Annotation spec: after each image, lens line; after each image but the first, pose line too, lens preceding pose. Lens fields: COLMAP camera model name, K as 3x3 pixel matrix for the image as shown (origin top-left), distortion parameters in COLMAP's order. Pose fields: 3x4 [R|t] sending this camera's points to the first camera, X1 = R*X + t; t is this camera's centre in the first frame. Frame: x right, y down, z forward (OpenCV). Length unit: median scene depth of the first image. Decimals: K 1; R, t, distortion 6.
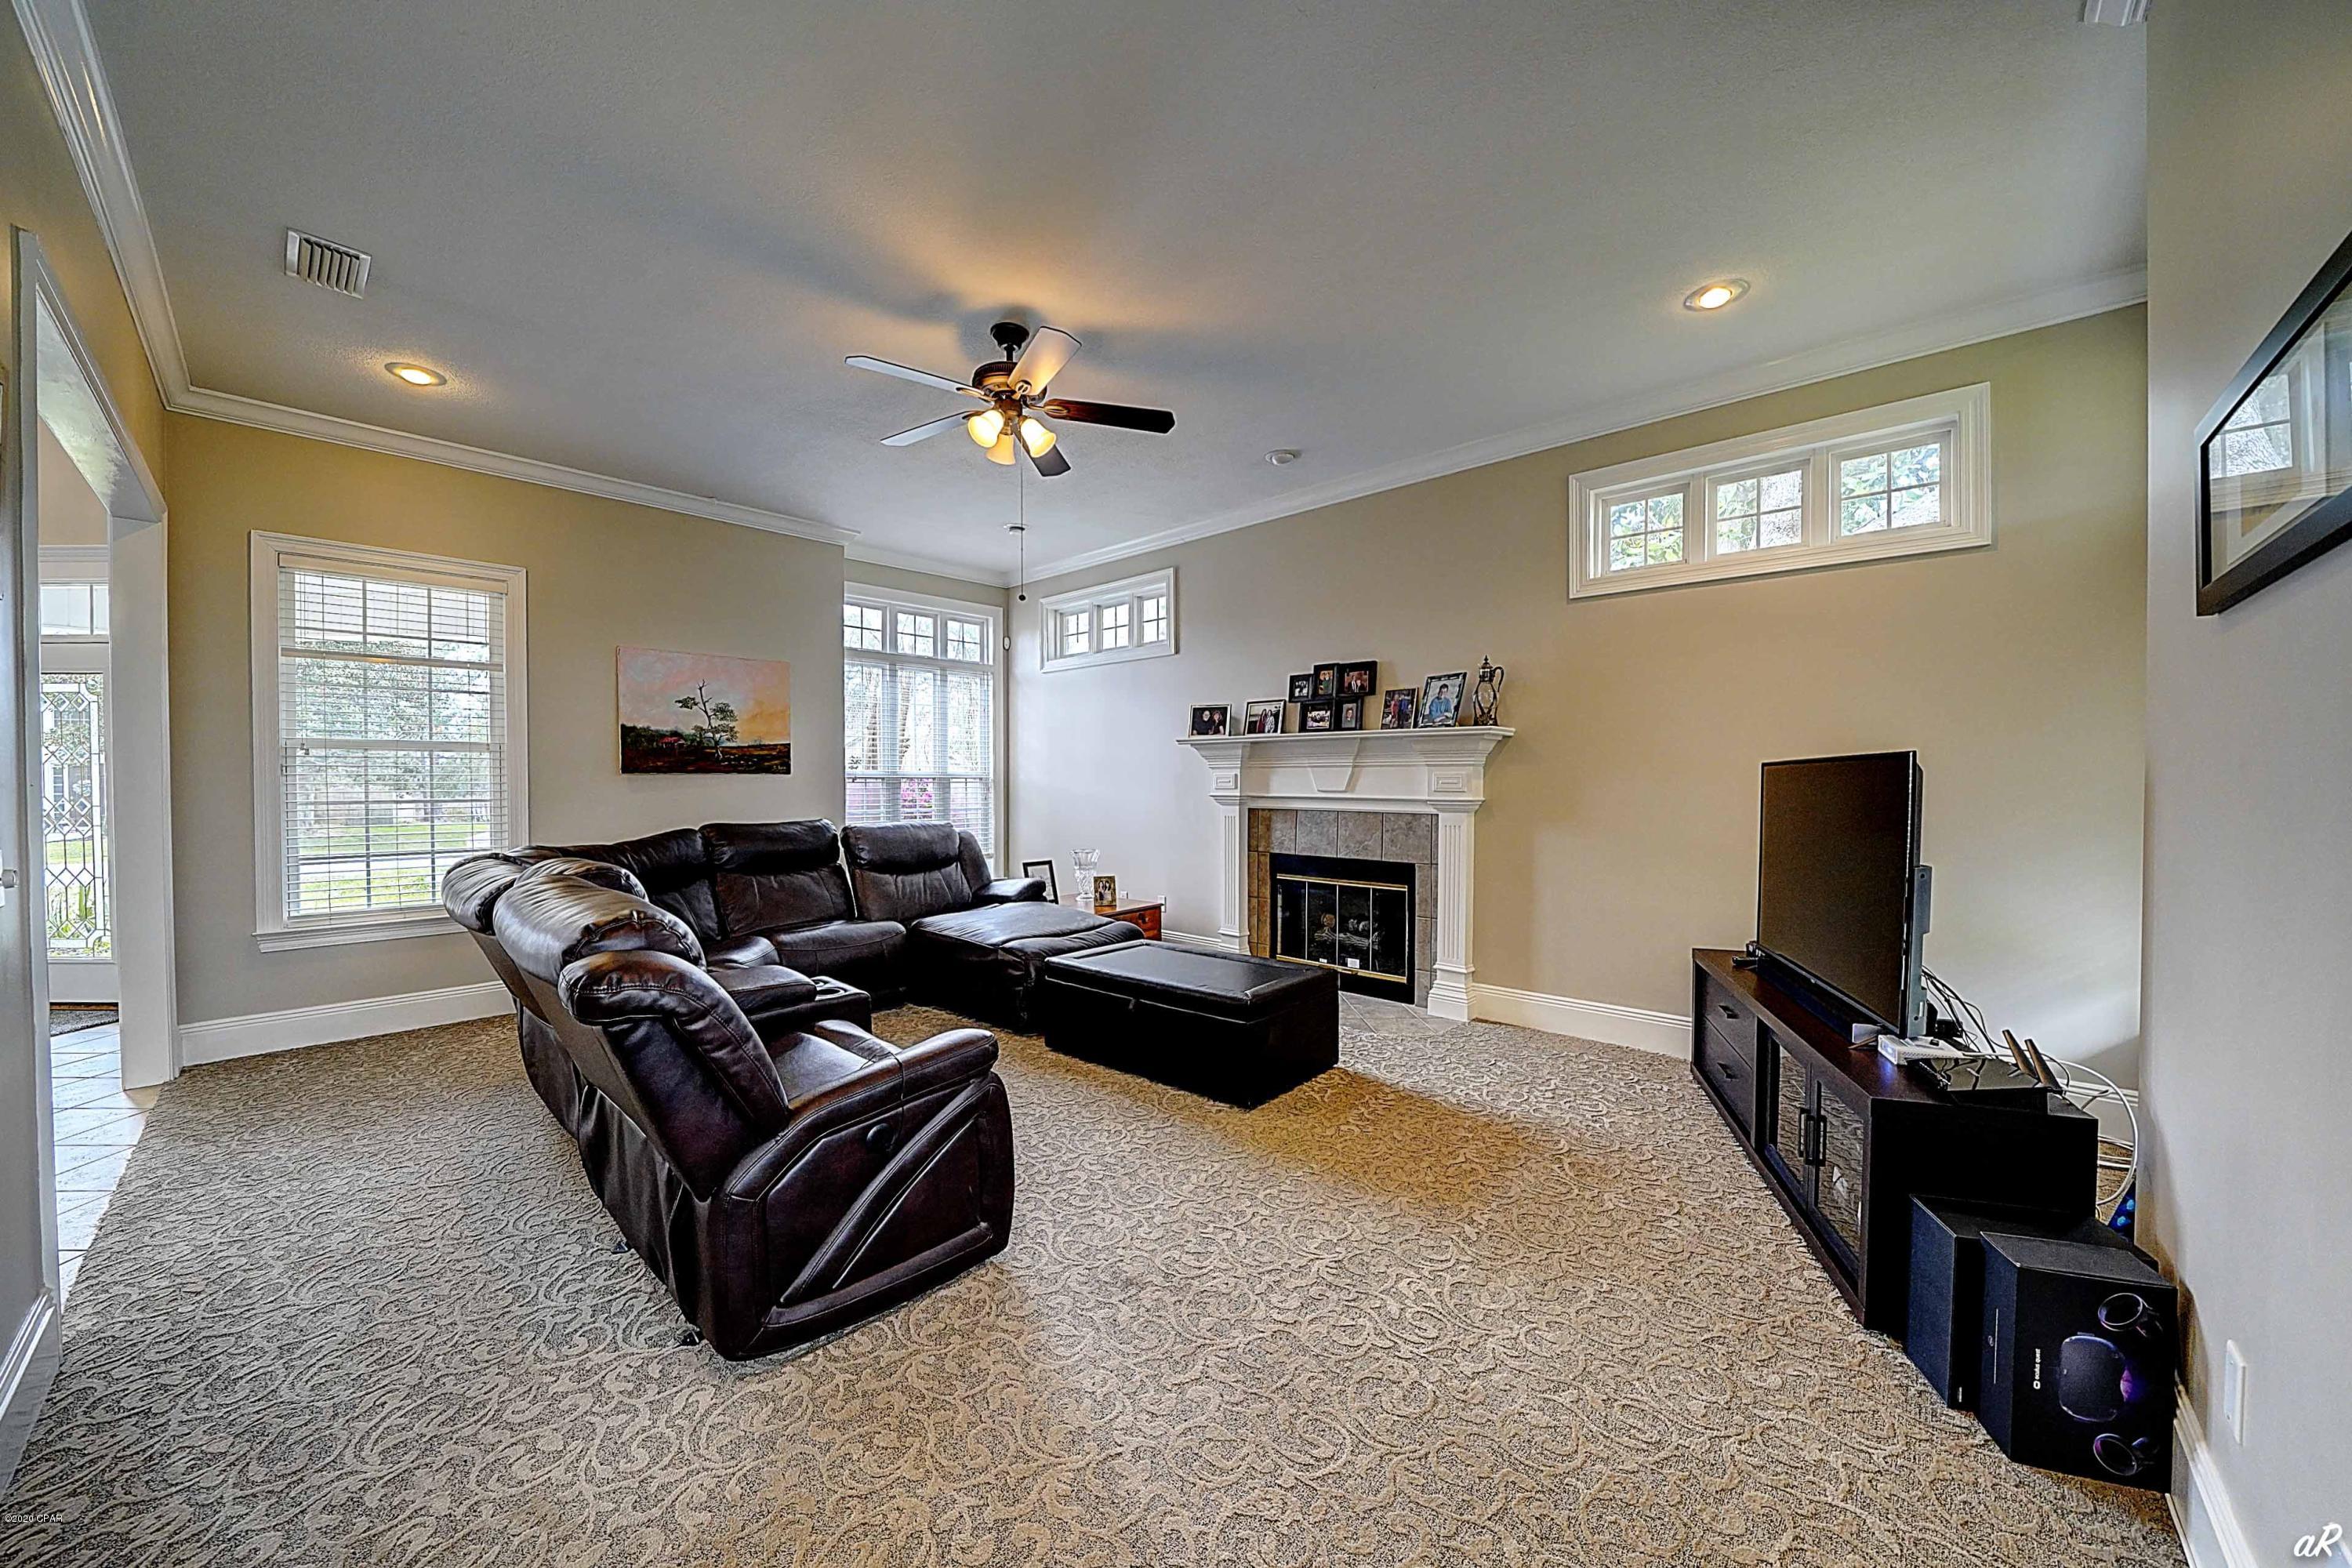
lens RADIAL K [[830.6, 0, 1154.9], [0, 830.6, 788.6], [0, 0, 1]] dist [-0.035212, 0.003773]
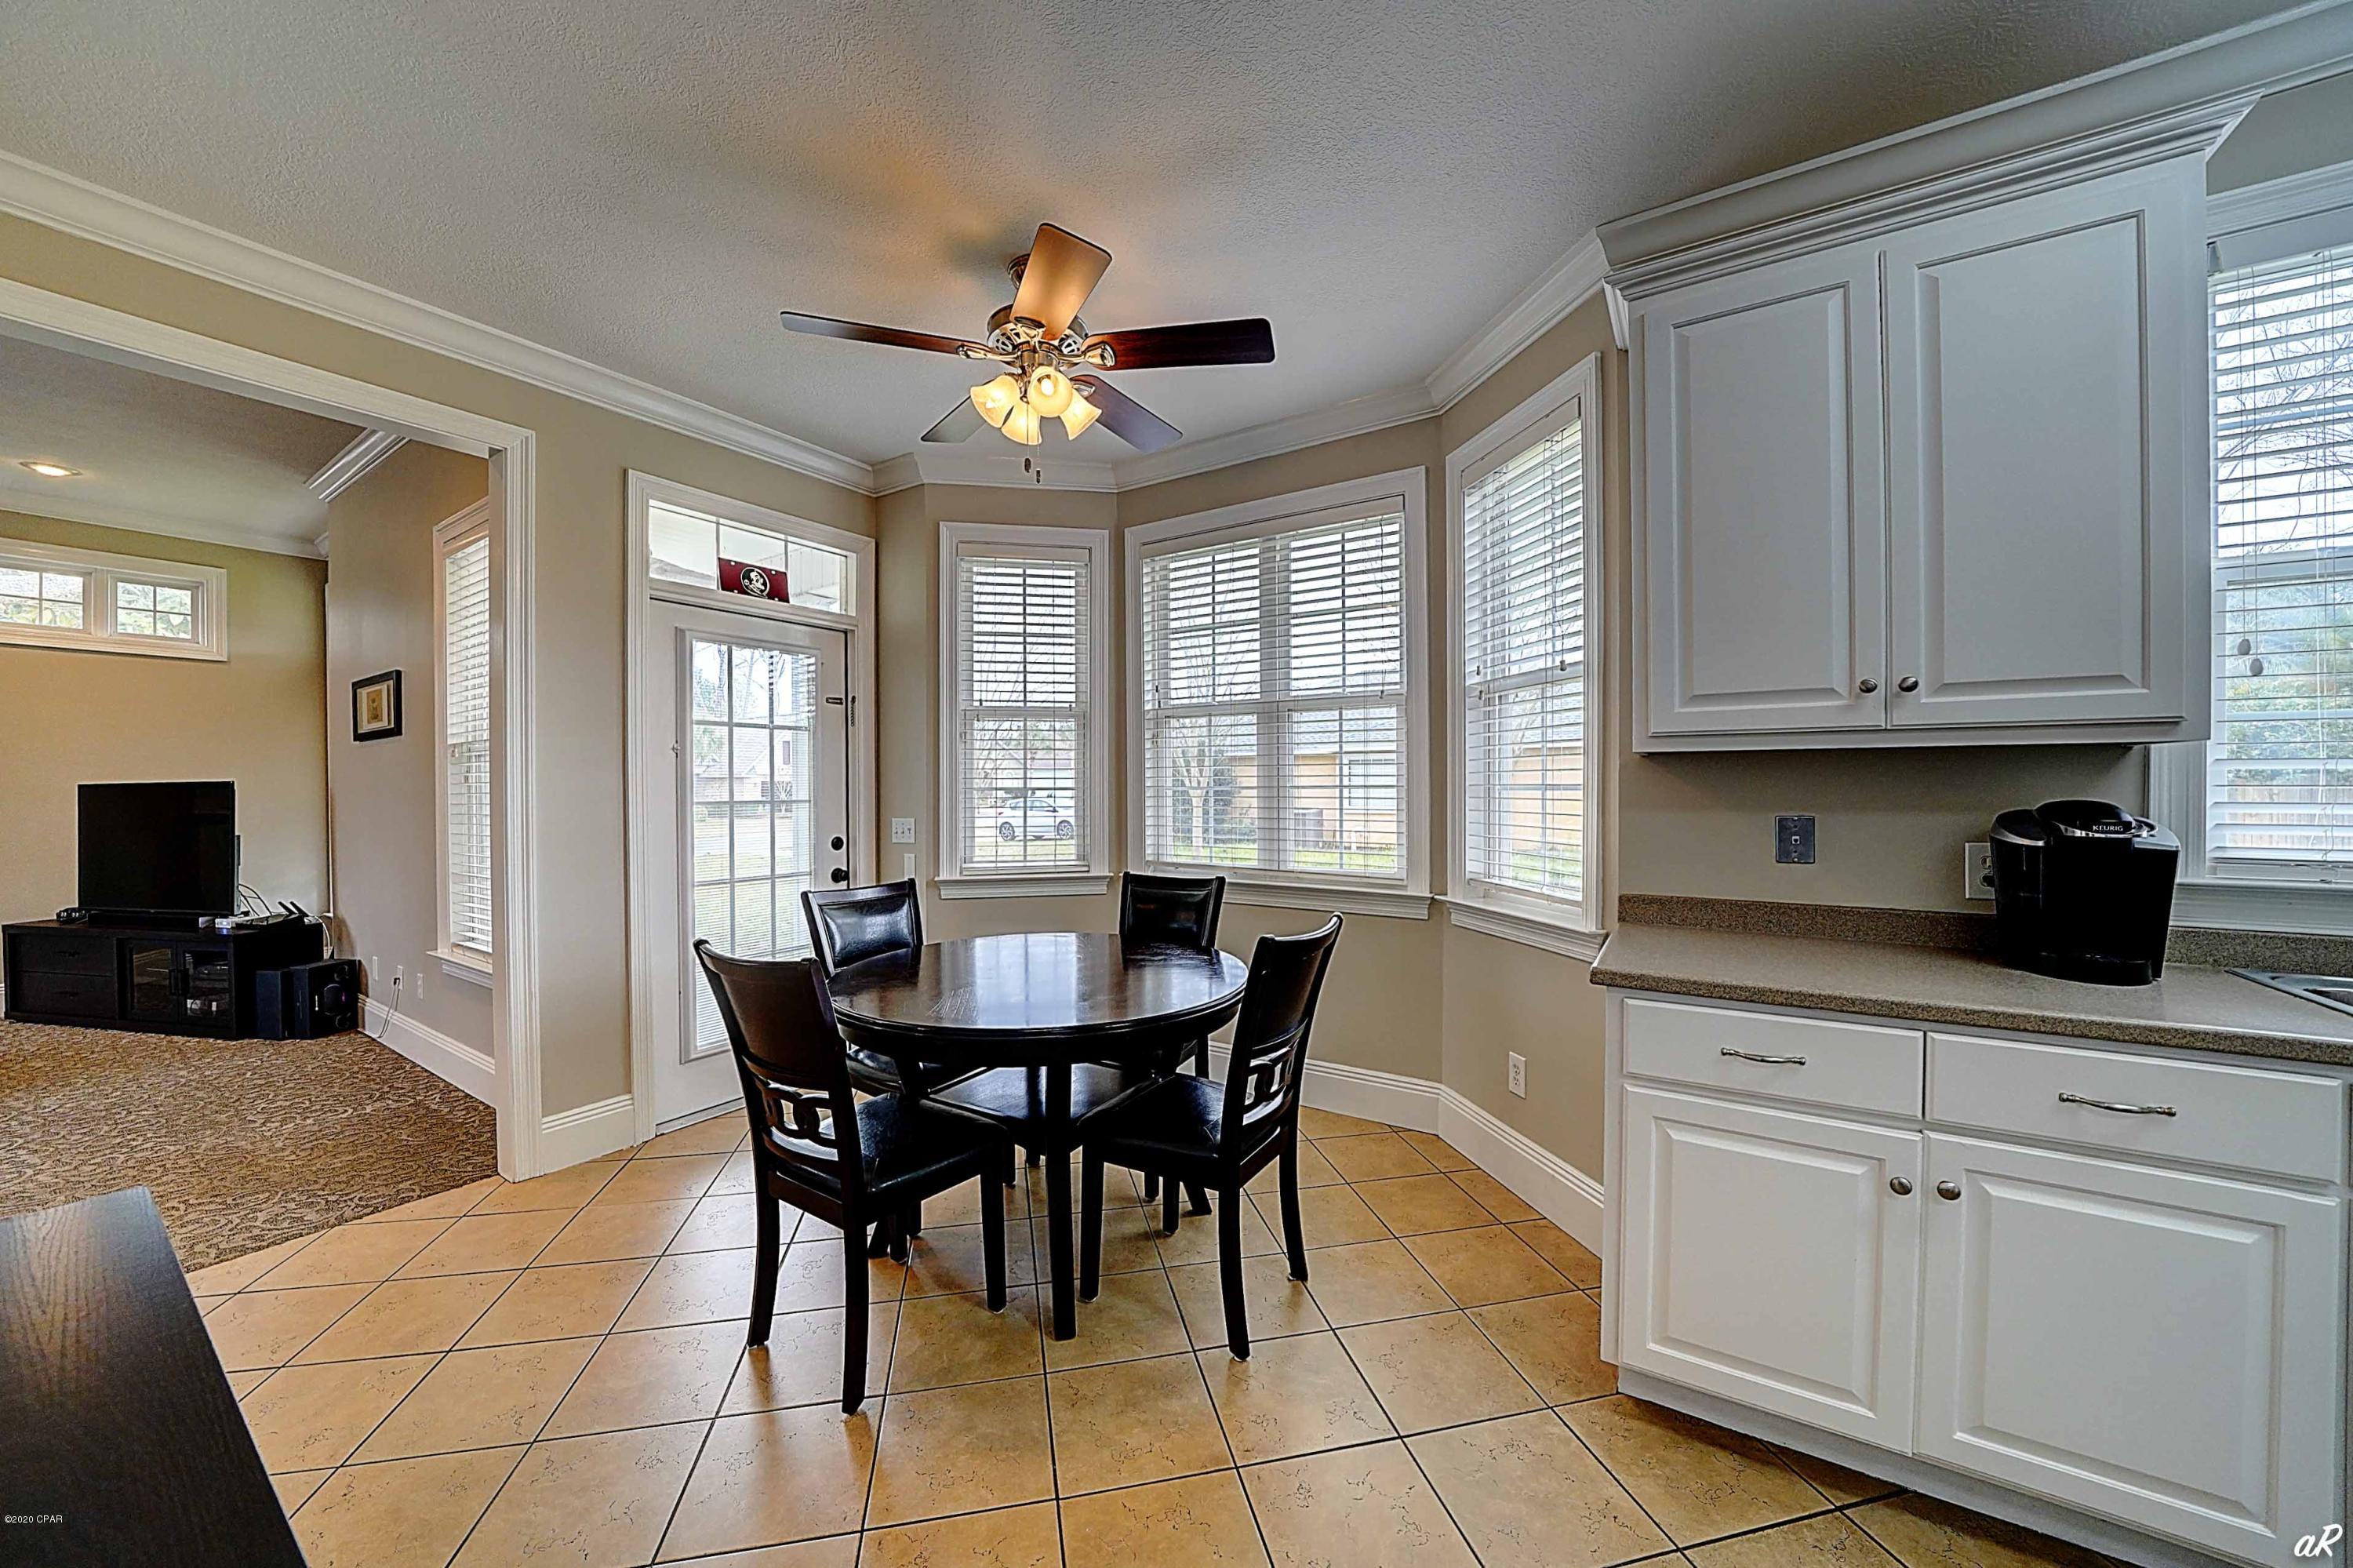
lens RADIAL K [[831.0, 0, 1155.4], [0, 831.0, 788.6], [0, 0, 1]] dist [-0.035212, 0.003773]
pose [[-0.180804, -0.003774, 0.983512, -0.653721], [0.020427, 0.999763, 0.007592, 0.002371], [-0.983307, 0.021462, -0.180684, -0.430692]]
